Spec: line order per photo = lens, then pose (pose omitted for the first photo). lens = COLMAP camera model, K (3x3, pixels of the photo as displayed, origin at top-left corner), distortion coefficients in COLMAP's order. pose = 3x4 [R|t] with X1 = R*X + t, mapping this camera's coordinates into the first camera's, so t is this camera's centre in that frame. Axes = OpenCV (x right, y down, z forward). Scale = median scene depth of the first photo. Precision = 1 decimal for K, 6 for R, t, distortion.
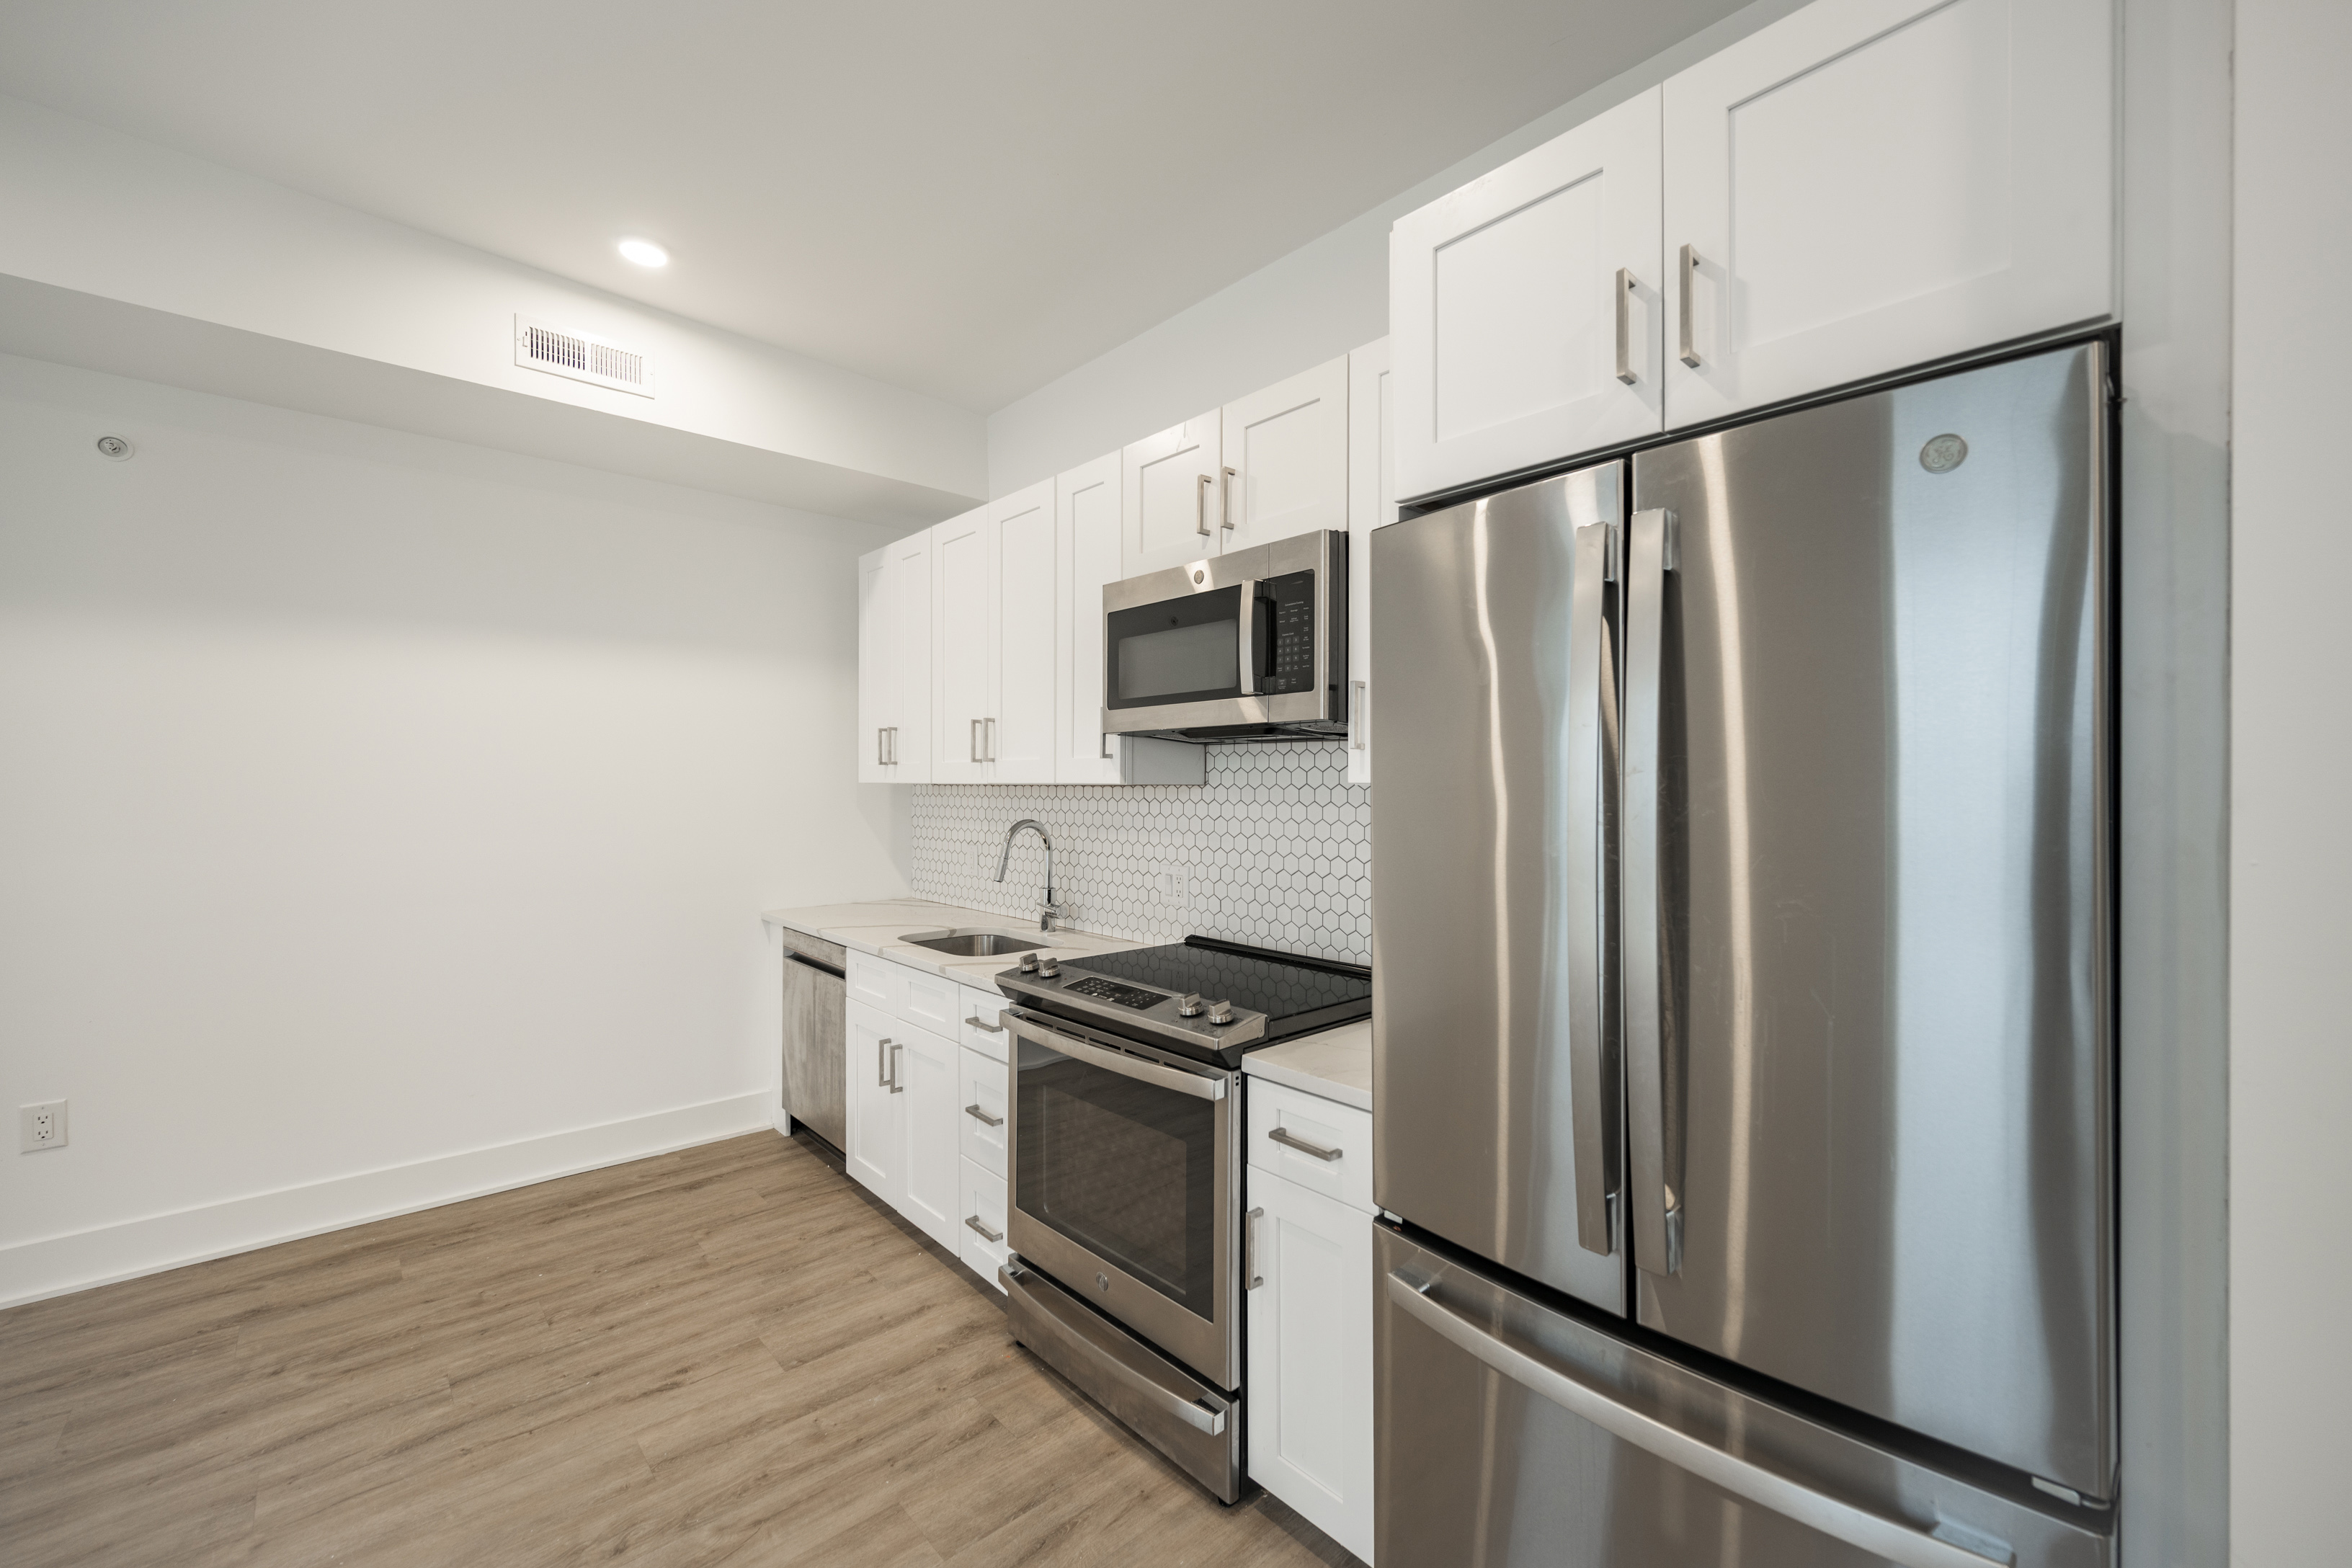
lens RADIAL K [[944.4, 0, 1152.0], [0, 944.4, 784.6], [0, 0, 1]] dist [-0.002691, 0.000218]
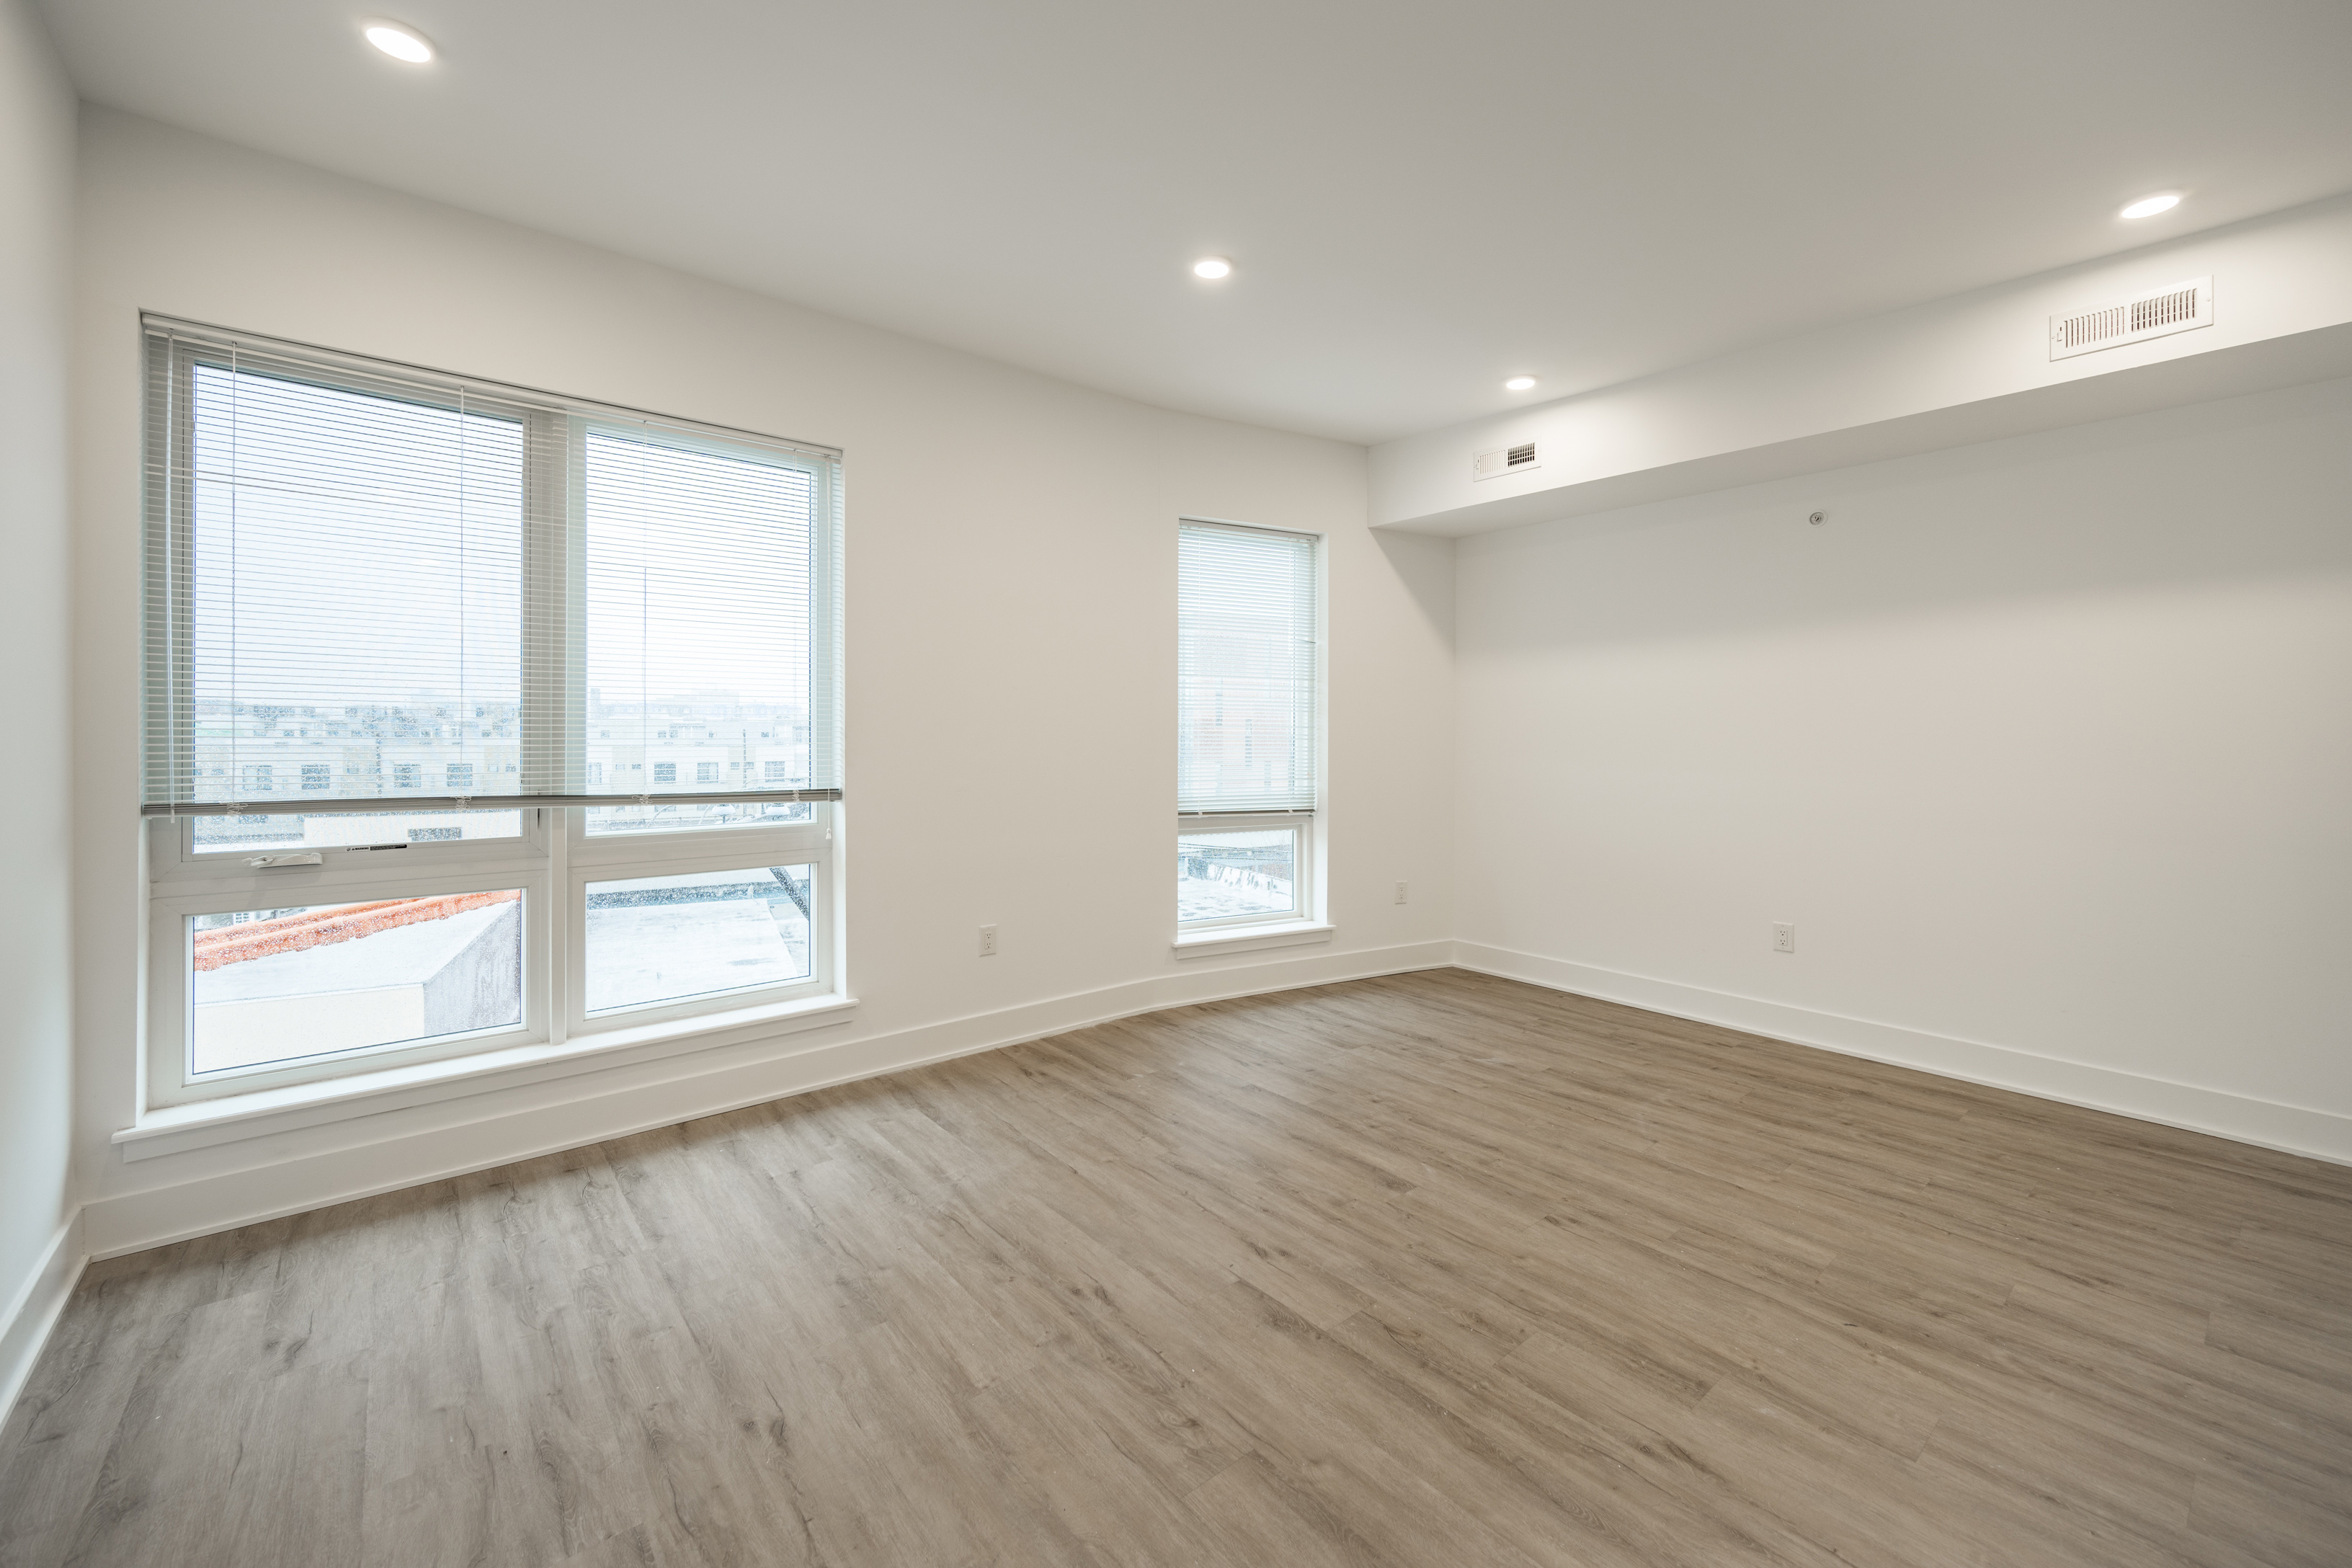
lens RADIAL K [[944.4, 0, 1206.5], [0, 944.4, 723.6], [0, 0, 1]] dist [-0.002691, 0.000218]
pose [[-0.015681, -0.013250, -0.999789, 0.540925], [-0.003893, 0.999905, -0.013190, 0.012127], [0.999869, 0.003685, -0.015731, 0.005529]]
